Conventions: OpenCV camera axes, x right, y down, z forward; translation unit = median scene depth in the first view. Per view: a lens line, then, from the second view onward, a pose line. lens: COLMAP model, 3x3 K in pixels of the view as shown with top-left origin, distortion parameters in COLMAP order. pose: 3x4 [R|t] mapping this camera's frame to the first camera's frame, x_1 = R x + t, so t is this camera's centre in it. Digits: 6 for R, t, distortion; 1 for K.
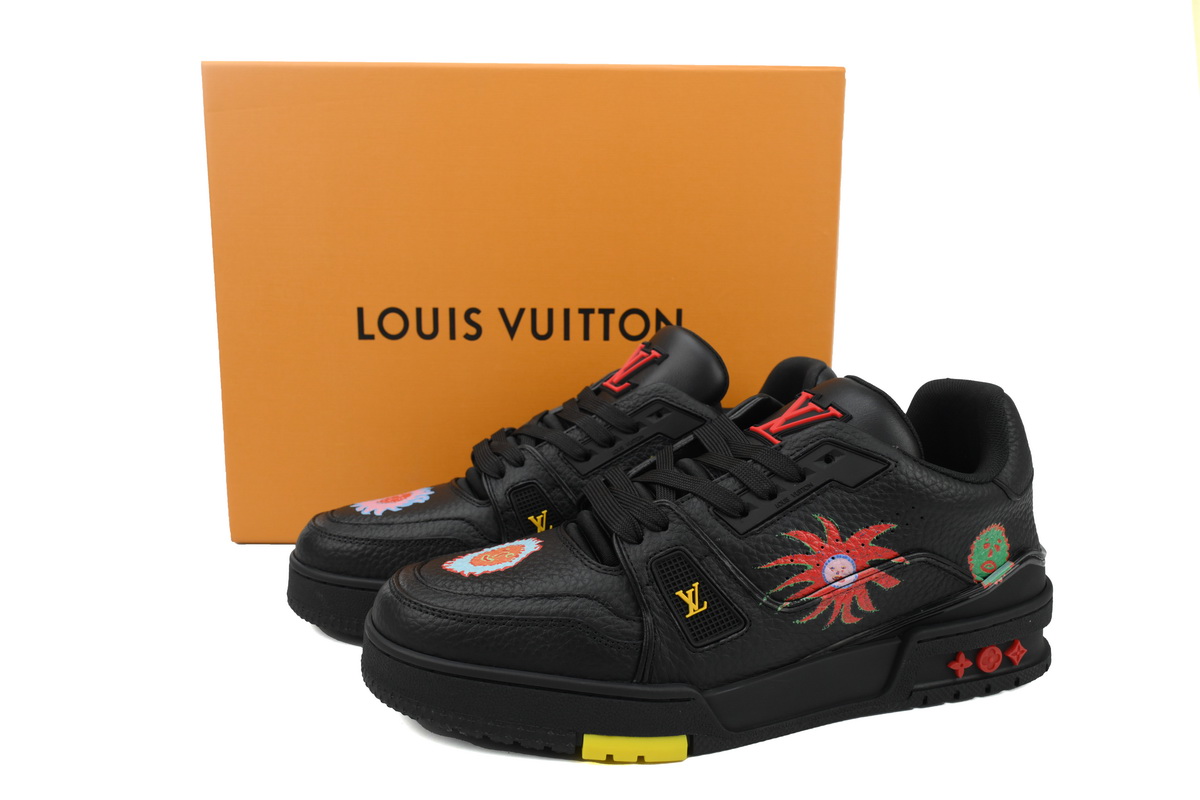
lens RADIAL K [[935.7, 0, 600.0], [0, 935.7, 400.0], [0, 0, 1]] dist [0.029037, 0.000076]
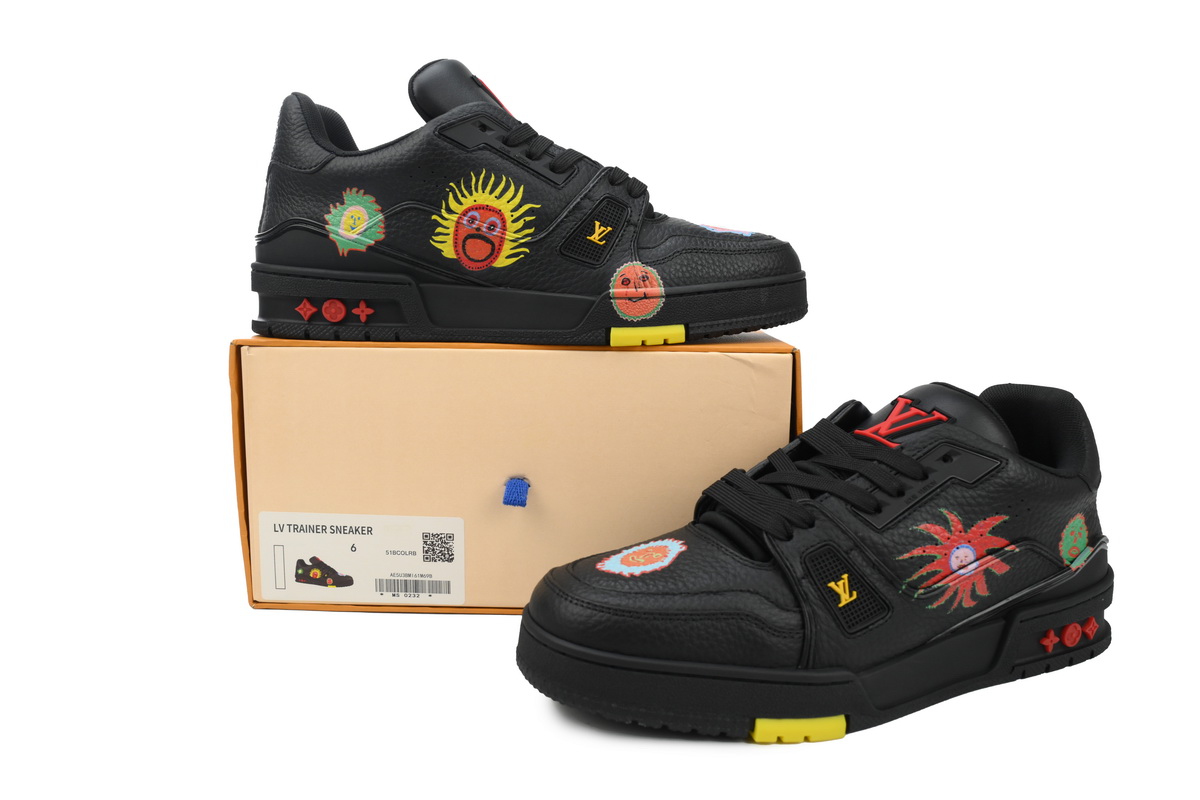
lens RADIAL K [[935.7, 0, 600.0], [0, 935.7, 400.0], [0, 0, 1]] dist [0.029037, 0.000076]
pose [[0.991536, -0.012234, 0.129256, -0.308928], [0.012974, 0.999904, -0.004885, -0.005918], [-0.129184, 0.006521, 0.991599, -0.044257]]
